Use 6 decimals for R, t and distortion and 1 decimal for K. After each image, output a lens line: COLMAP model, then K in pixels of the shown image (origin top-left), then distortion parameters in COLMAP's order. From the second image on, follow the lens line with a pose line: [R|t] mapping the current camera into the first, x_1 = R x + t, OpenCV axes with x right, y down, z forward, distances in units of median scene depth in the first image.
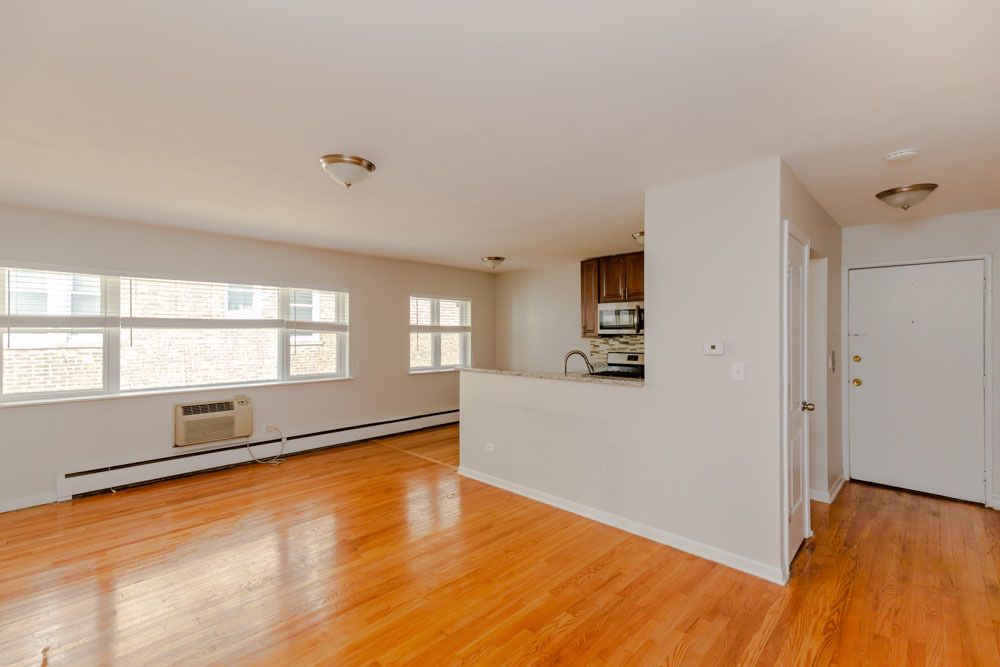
lens RADIAL K [[469.8, 0, 499.0], [0, 469.8, 332.1], [0, 0, 1]] dist [0.017657, 0.000473]
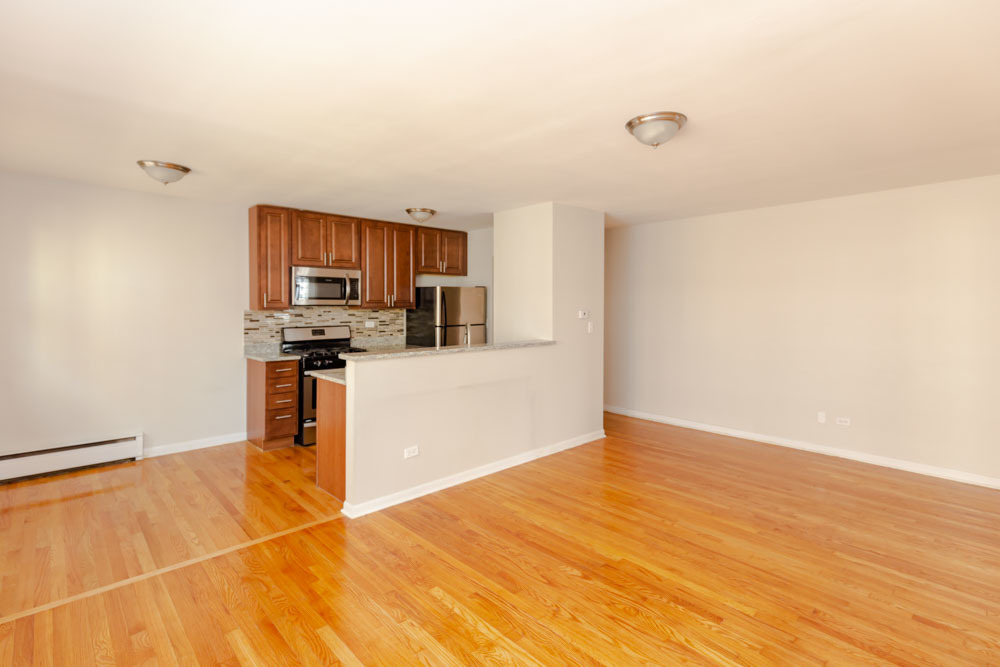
lens RADIAL K [[469.8, 0, 539.3], [0, 469.8, 309.3], [0, 0, 1]] dist [0.017657, 0.000473]
pose [[-0.008505, -0.012116, 0.999890, -0.664183], [-0.005366, 0.999913, 0.012070, -0.000834], [-0.999949, -0.005263, -0.008569, 0.664461]]
